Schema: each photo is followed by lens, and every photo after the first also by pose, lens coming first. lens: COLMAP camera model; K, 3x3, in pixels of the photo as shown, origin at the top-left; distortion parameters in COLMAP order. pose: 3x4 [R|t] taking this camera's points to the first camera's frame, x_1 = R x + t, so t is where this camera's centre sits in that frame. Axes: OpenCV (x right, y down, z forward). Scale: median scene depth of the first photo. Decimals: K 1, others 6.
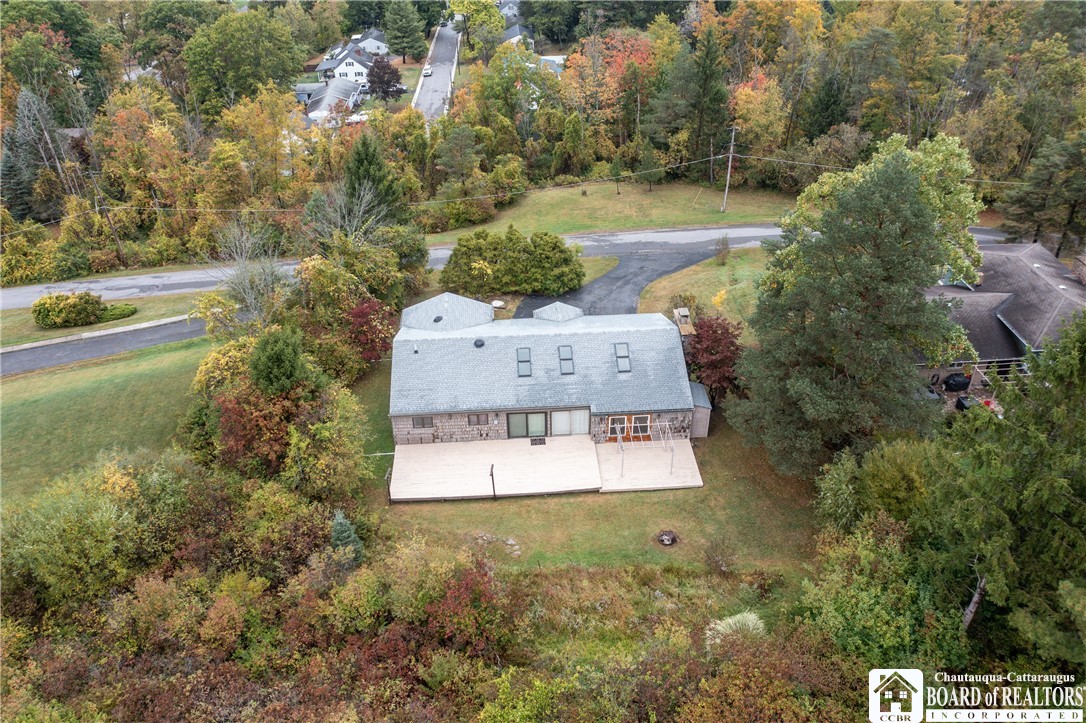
lens RADIAL K [[865.7, 0, 543.6], [0, 865.7, 360.9], [0, 0, 1]] dist [-0.005009, -0.028049]
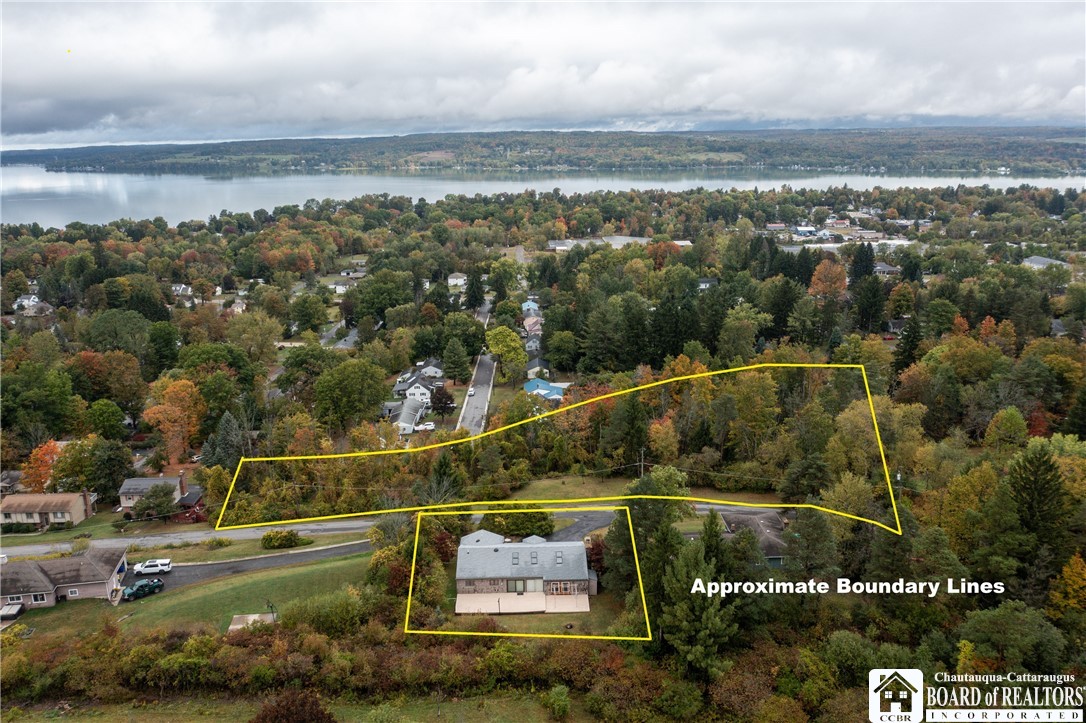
lens RADIAL K [[865.7, 0, 540.0], [0, 865.7, 358.3], [0, 0, 1]] dist [-0.005009, -0.028049]
pose [[0.999095, 0.014210, -0.040087, 0.069445], [-0.026342, 0.946738, -0.320925, 0.128352], [0.033392, 0.321691, 0.946256, -0.727417]]
